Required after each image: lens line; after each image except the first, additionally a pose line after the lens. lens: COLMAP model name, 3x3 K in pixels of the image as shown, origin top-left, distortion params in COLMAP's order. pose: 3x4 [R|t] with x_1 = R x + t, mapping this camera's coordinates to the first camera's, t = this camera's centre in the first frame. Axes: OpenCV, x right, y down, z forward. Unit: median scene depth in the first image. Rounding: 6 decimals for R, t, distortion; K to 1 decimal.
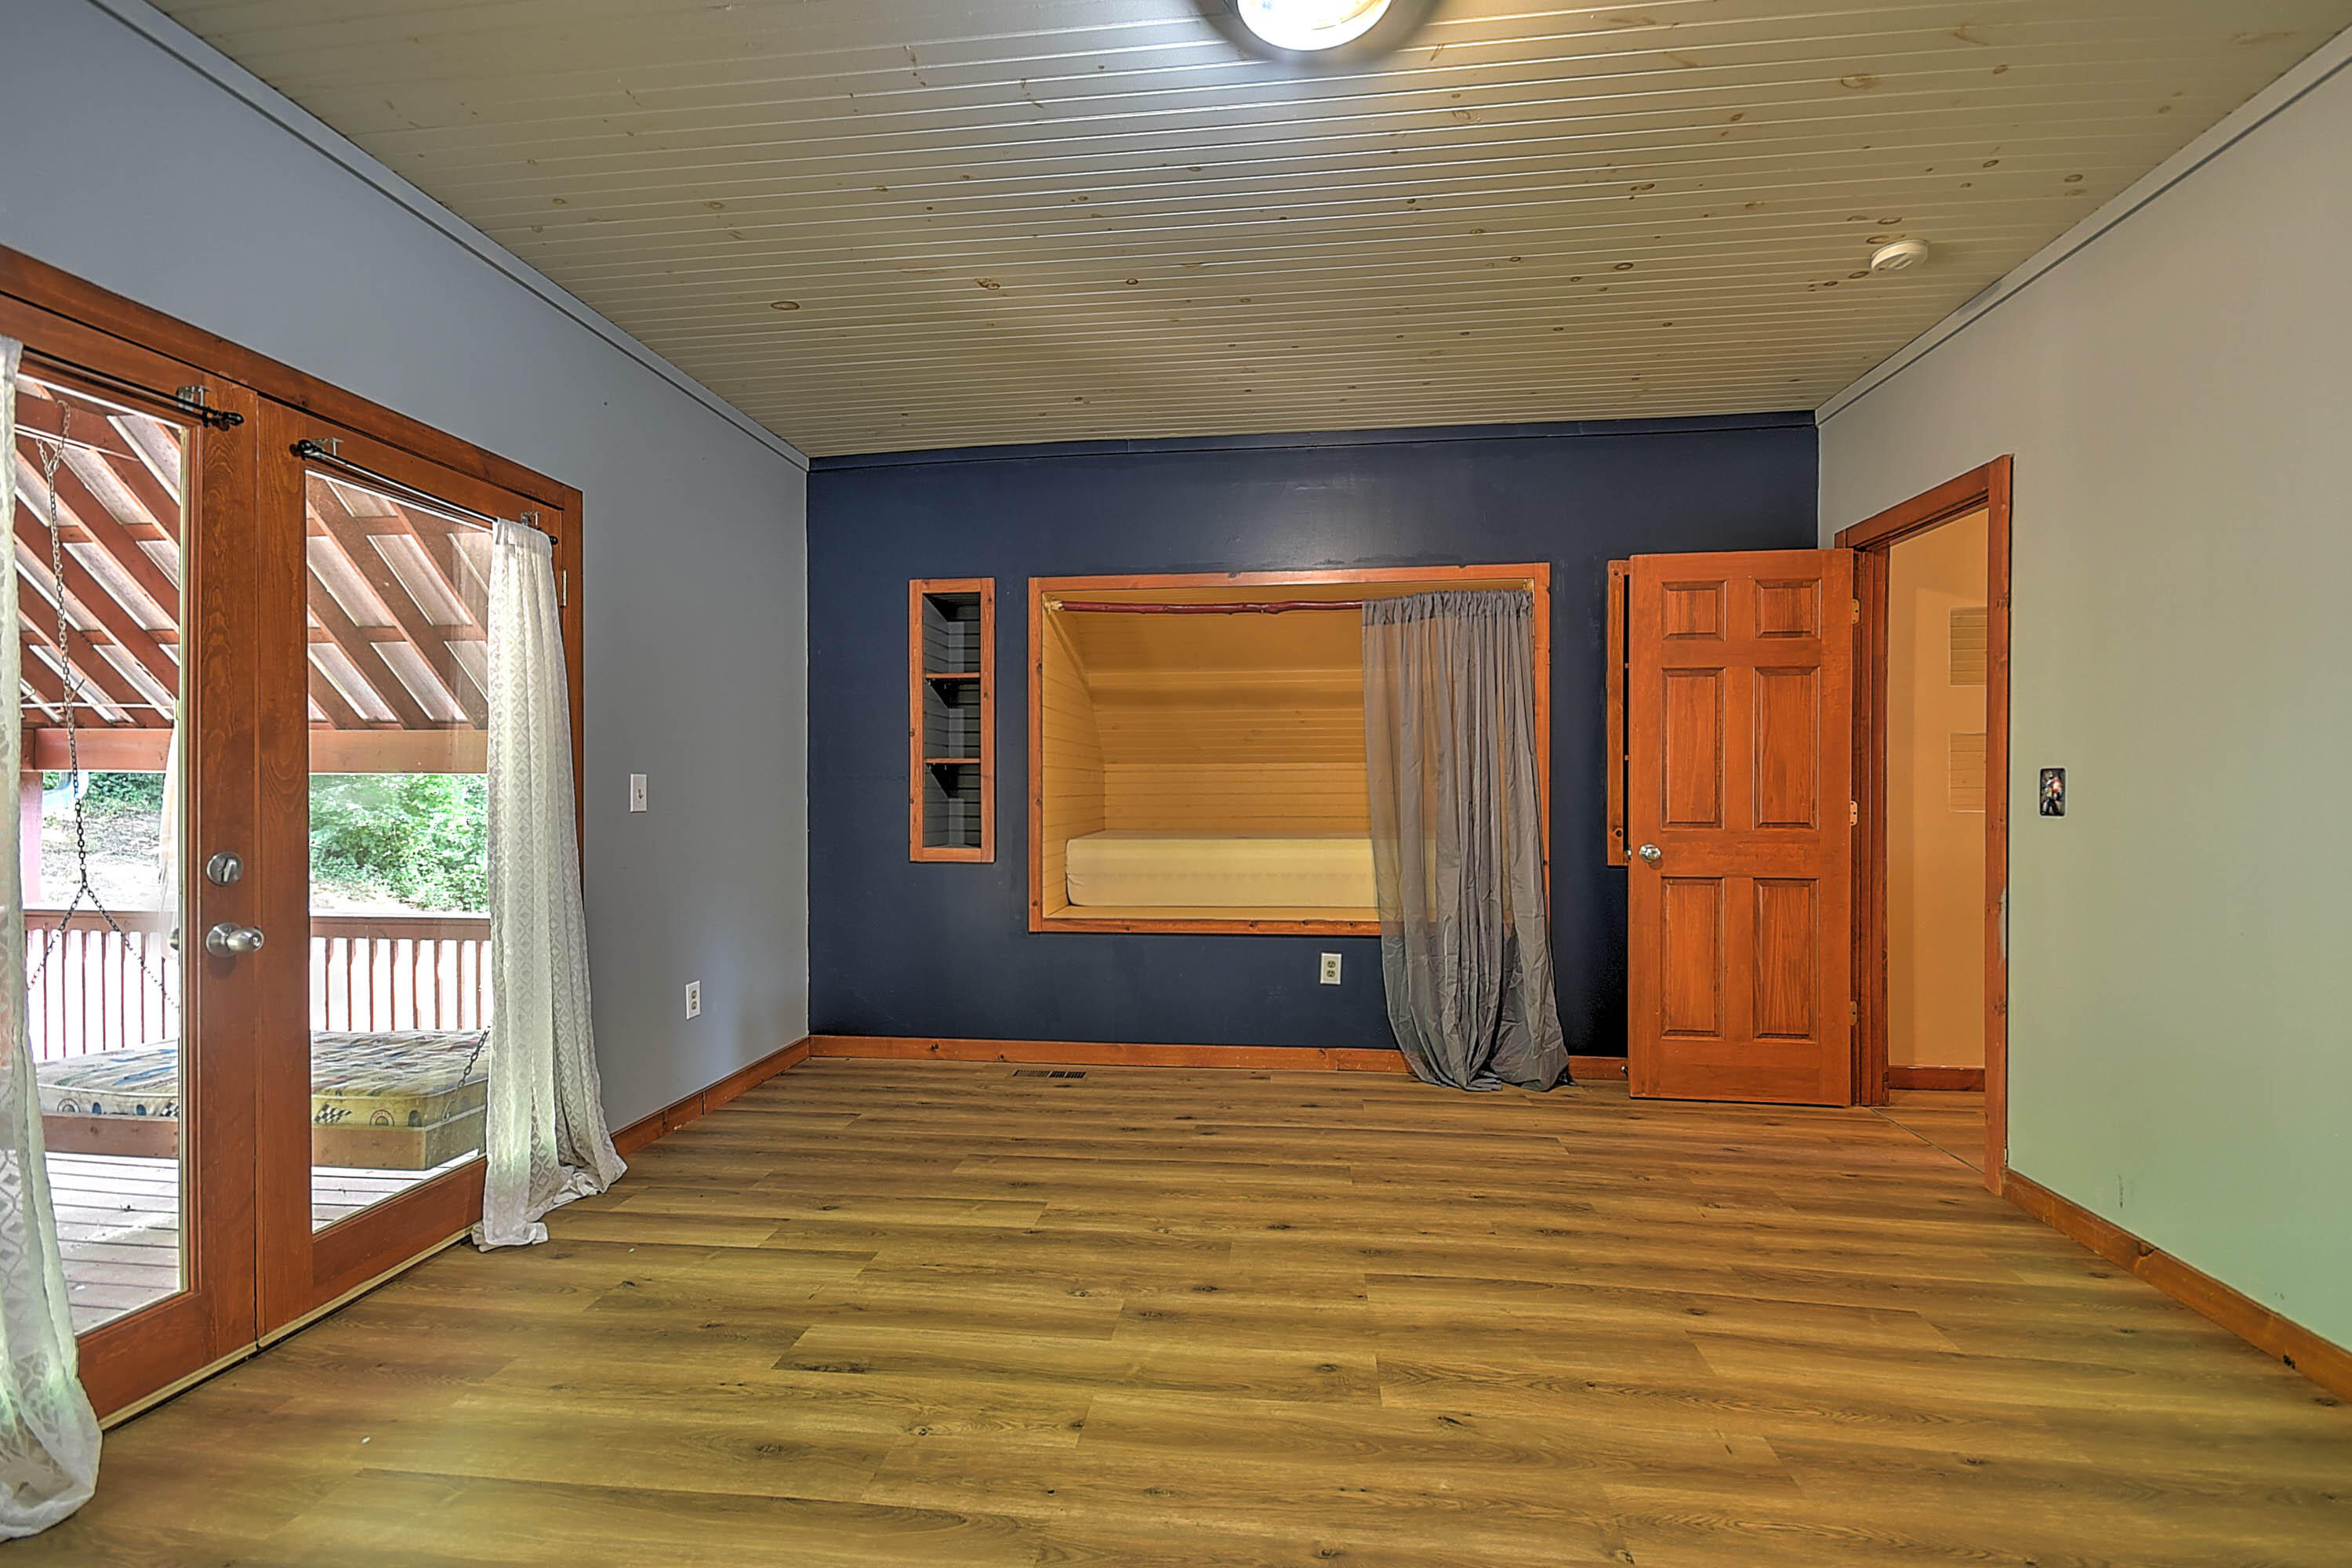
lens RADIAL K [[1026.1, 0, 1178.0], [0, 1026.1, 795.6], [0, 0, 1]] dist [0.008631, -0.001028]
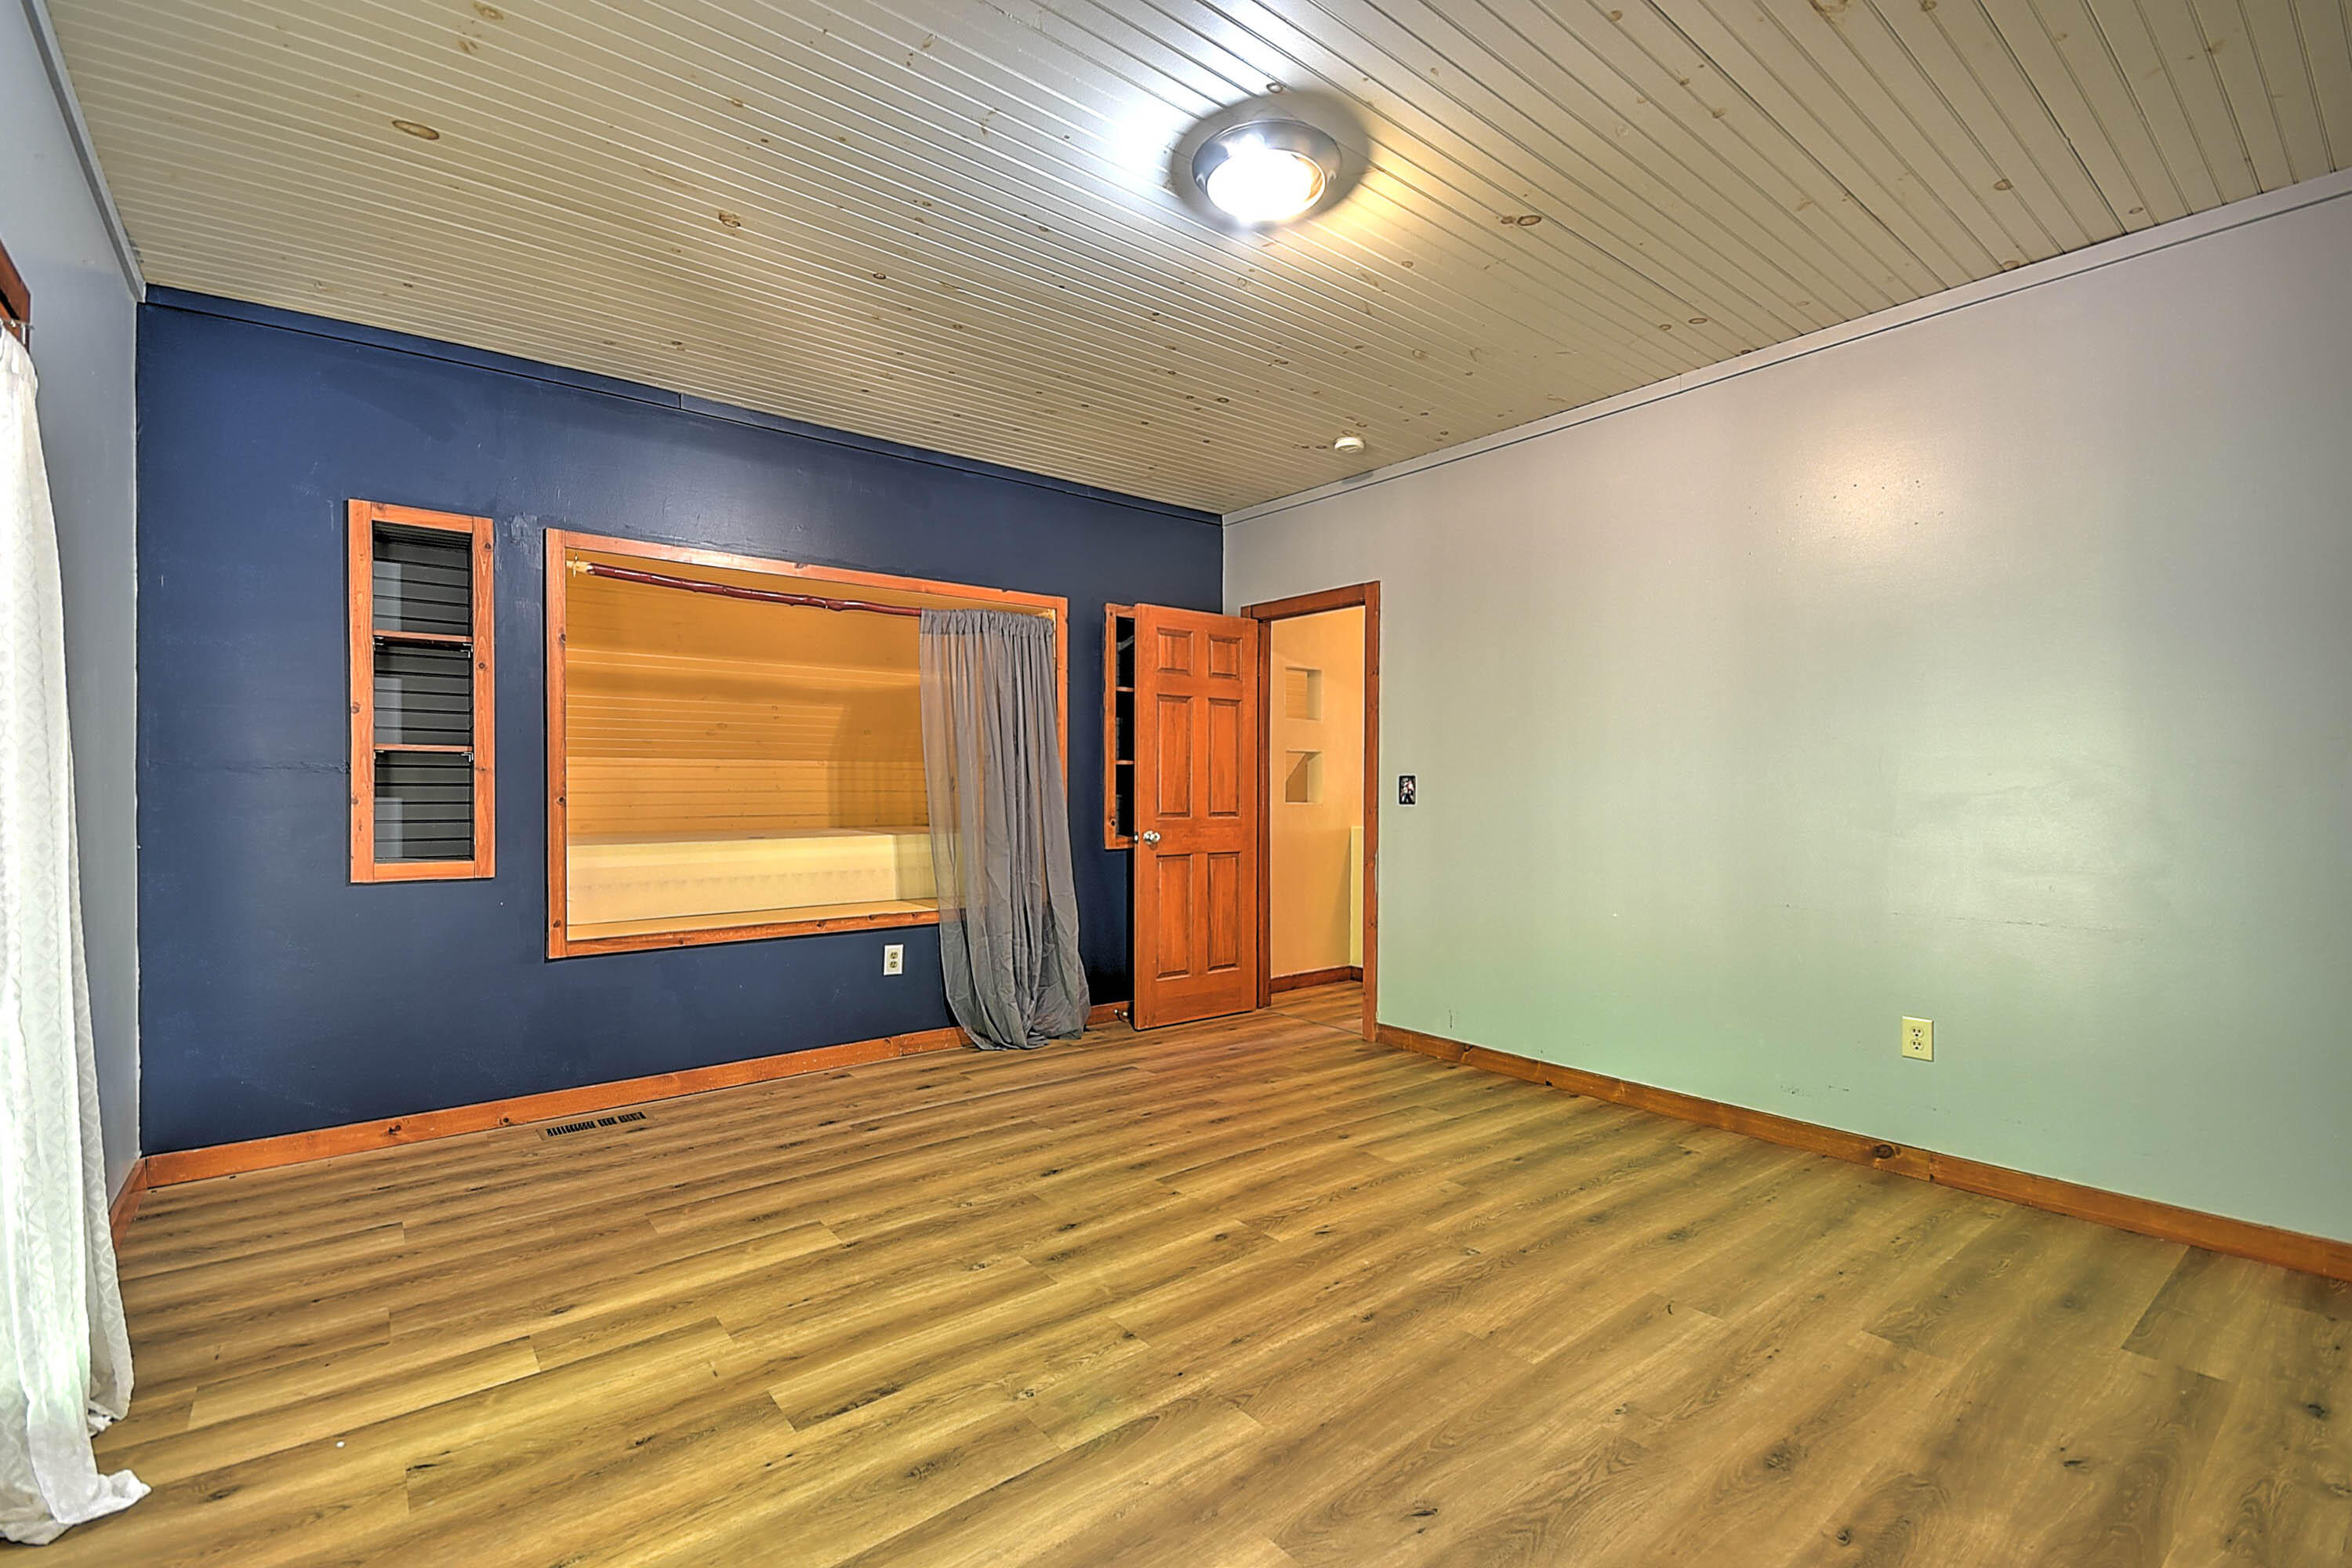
lens RADIAL K [[1029.4, 0, 1180.0], [0, 1029.4, 796.6], [0, 0, 1]] dist [0.020534, -0.011870]
pose [[0.701821, -0.003435, 0.712345, -0.493024], [0.001628, 0.999993, 0.003218, 0.000974], [-0.712352, -0.001099, 0.701822, 0.079866]]
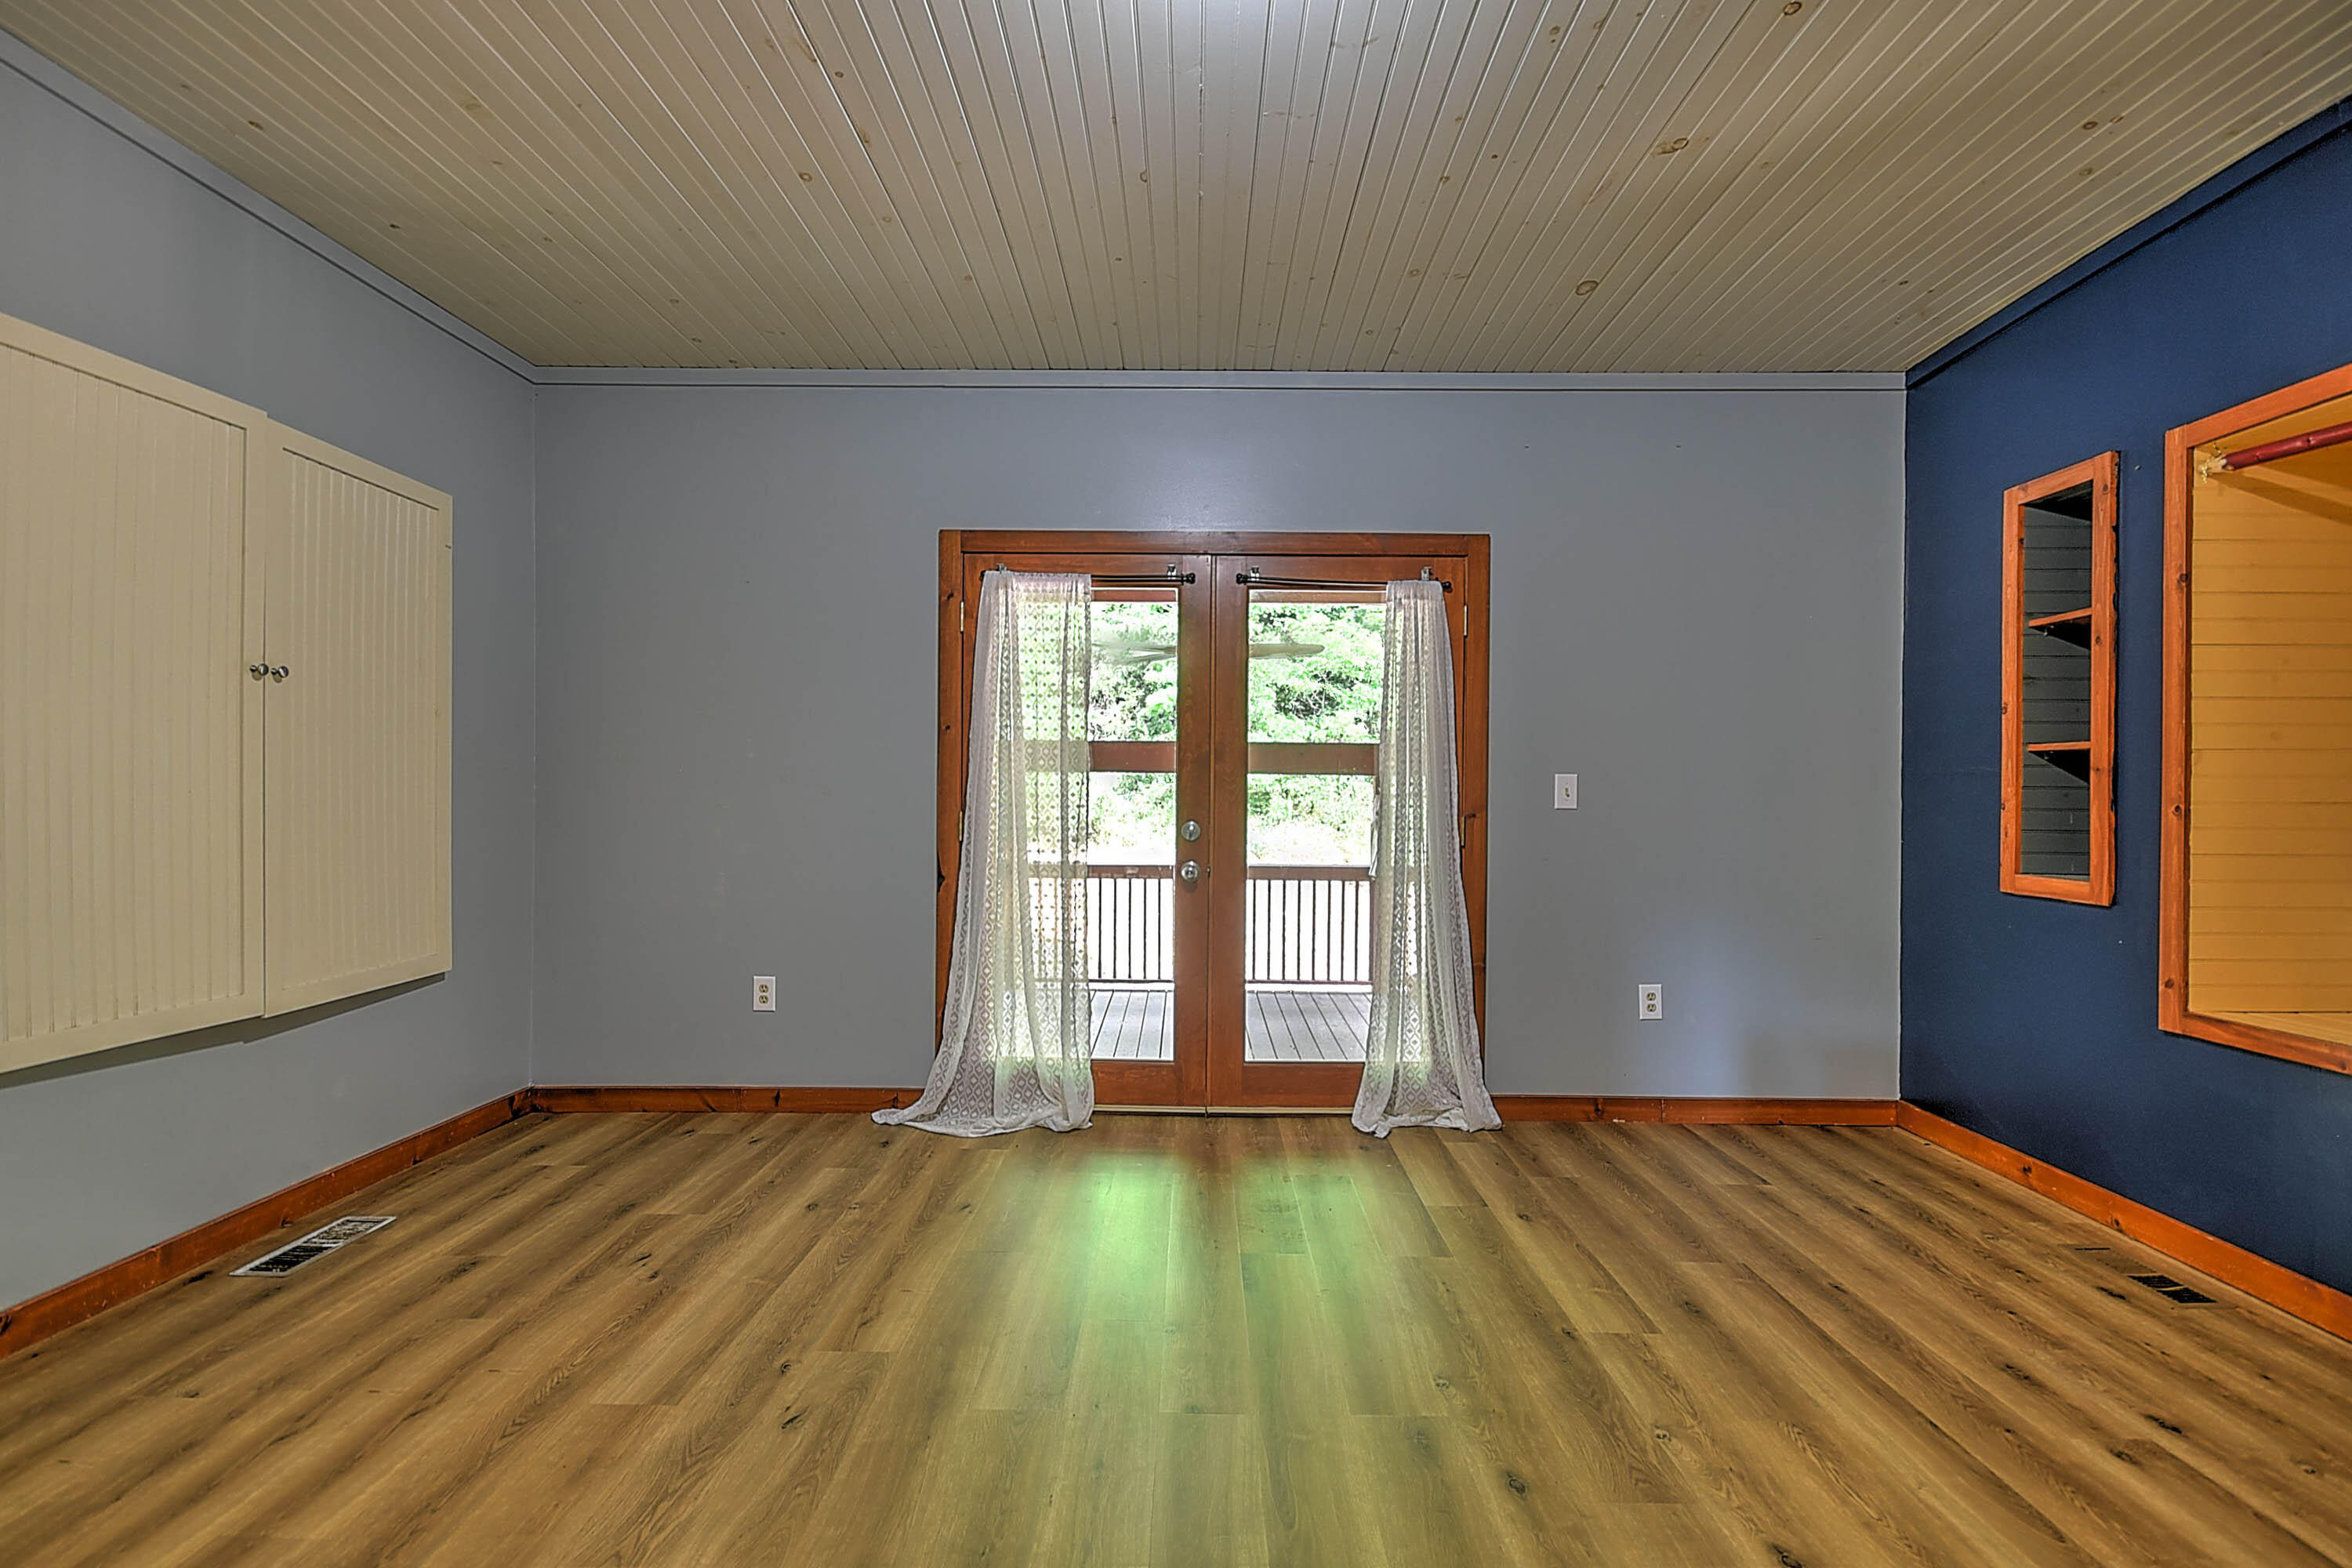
lens RADIAL K [[1026.1, 0, 1178.0], [0, 1026.1, 795.6], [0, 0, 1]] dist [0.008631, -0.001028]
pose [[0.103062, 0.006188, -0.994656, 0.505591], [-0.010107, 0.999936, 0.005174, 0.000241], [0.994624, 0.009519, 0.103118, 0.487437]]
